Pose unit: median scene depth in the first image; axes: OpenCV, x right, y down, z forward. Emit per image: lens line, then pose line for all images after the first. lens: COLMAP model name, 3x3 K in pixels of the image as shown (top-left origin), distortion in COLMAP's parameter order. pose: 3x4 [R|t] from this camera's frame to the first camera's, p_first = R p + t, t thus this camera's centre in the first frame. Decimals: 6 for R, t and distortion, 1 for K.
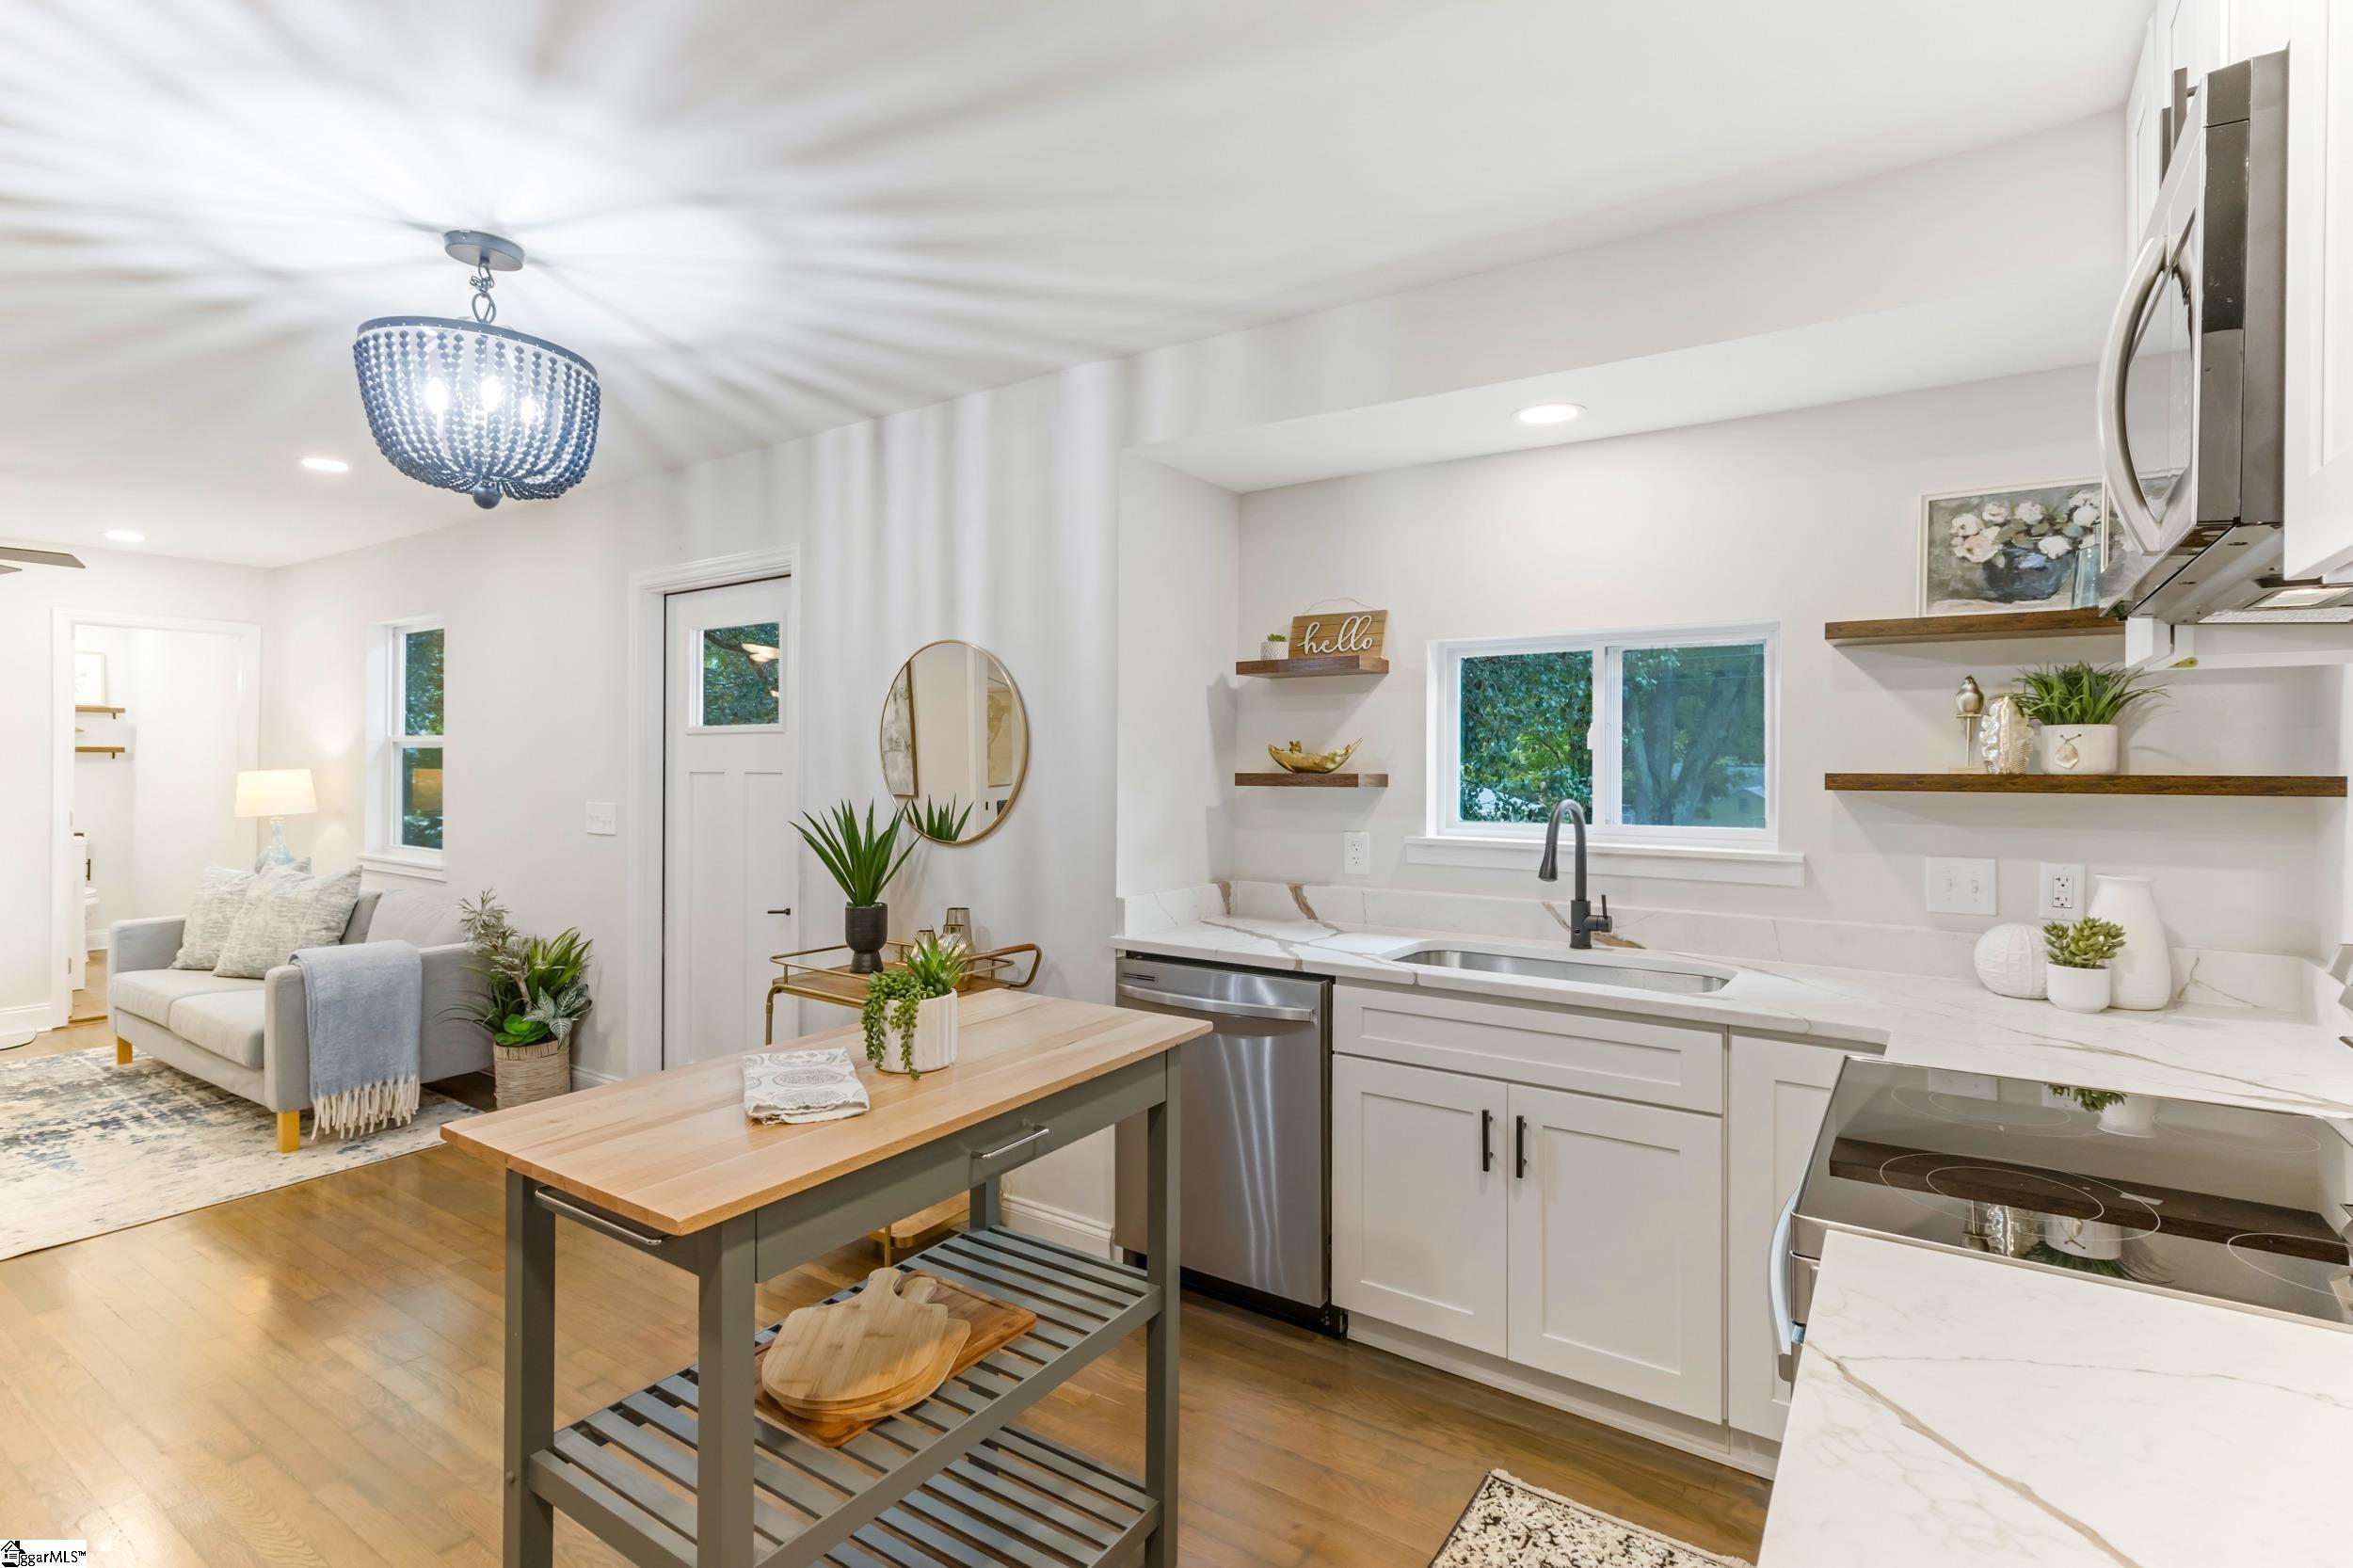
lens RADIAL K [[1134.6, 0, 1191.7], [0, 1134.6, 766.5], [0, 0, 1]] dist [0.004390, 0.001105]
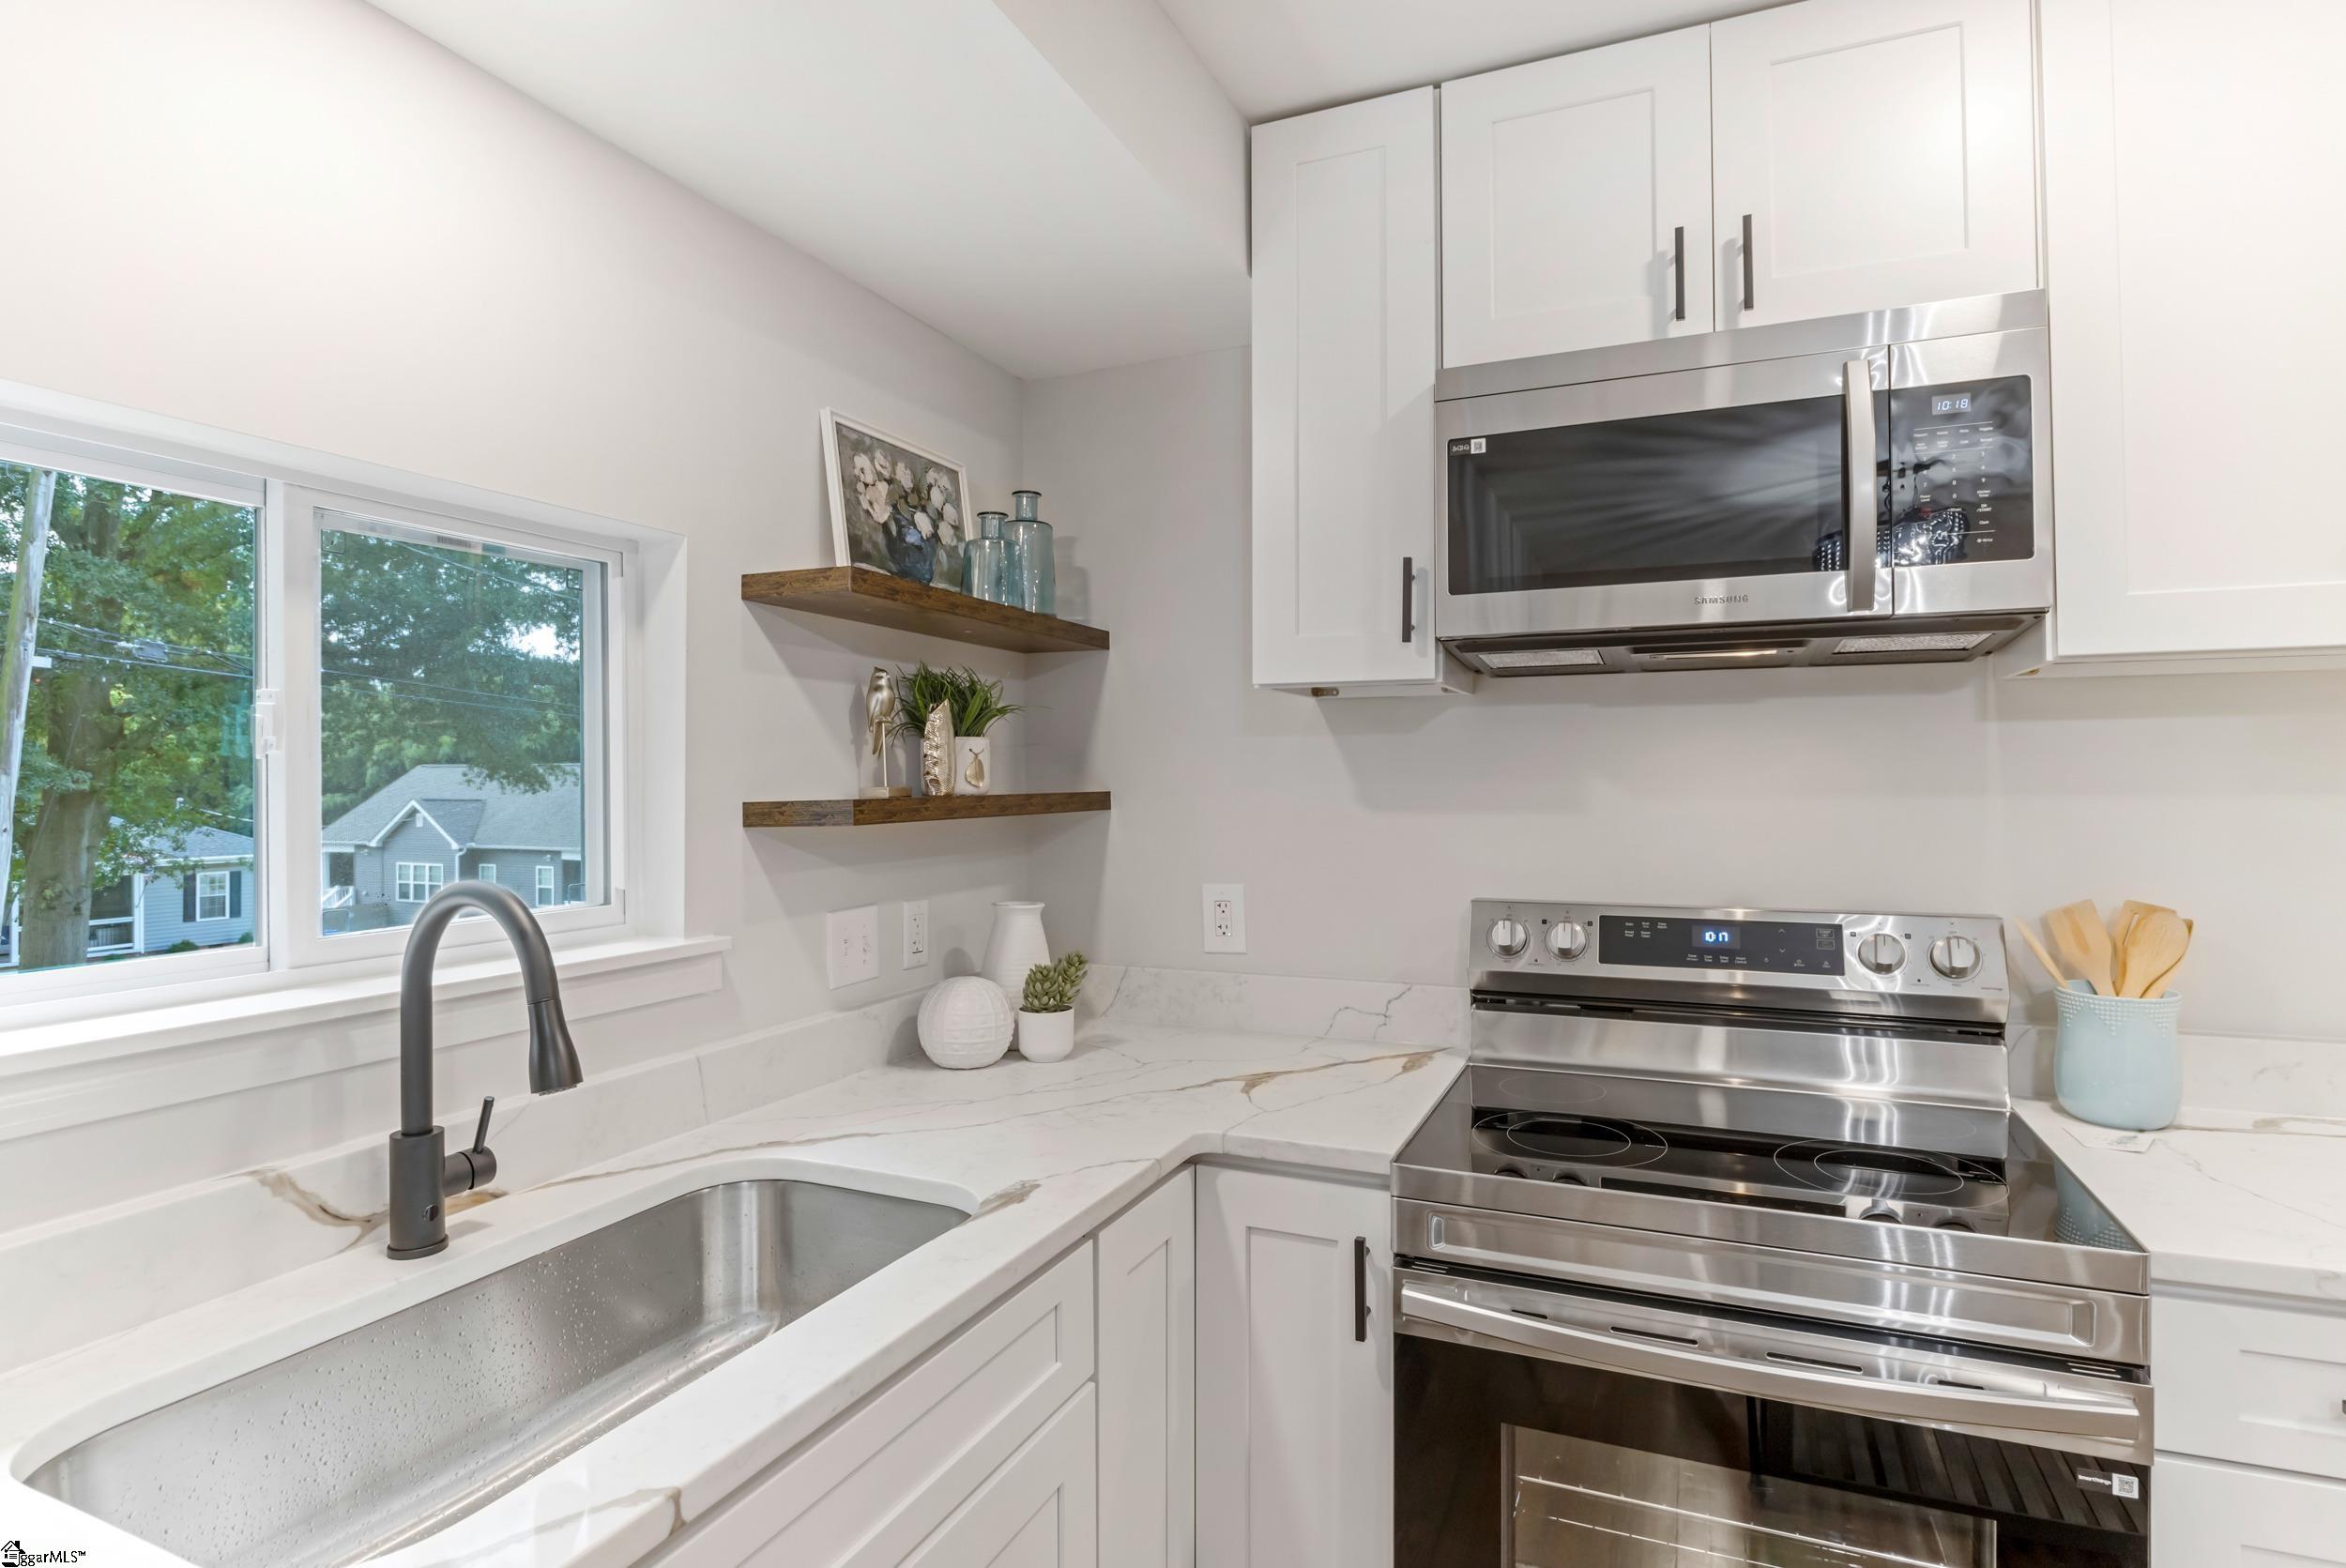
lens RADIAL K [[1194.0, 0, 1180.5], [0, 1194.0, 771.2], [0, 0, 1]] dist [-0.021981, 0.000165]
pose [[-0.186332, 0.003585, 0.982480, -0.139516], [0.008994, 0.999958, -0.001943, -0.007315], [-0.982446, 0.008475, -0.186356, 0.952231]]
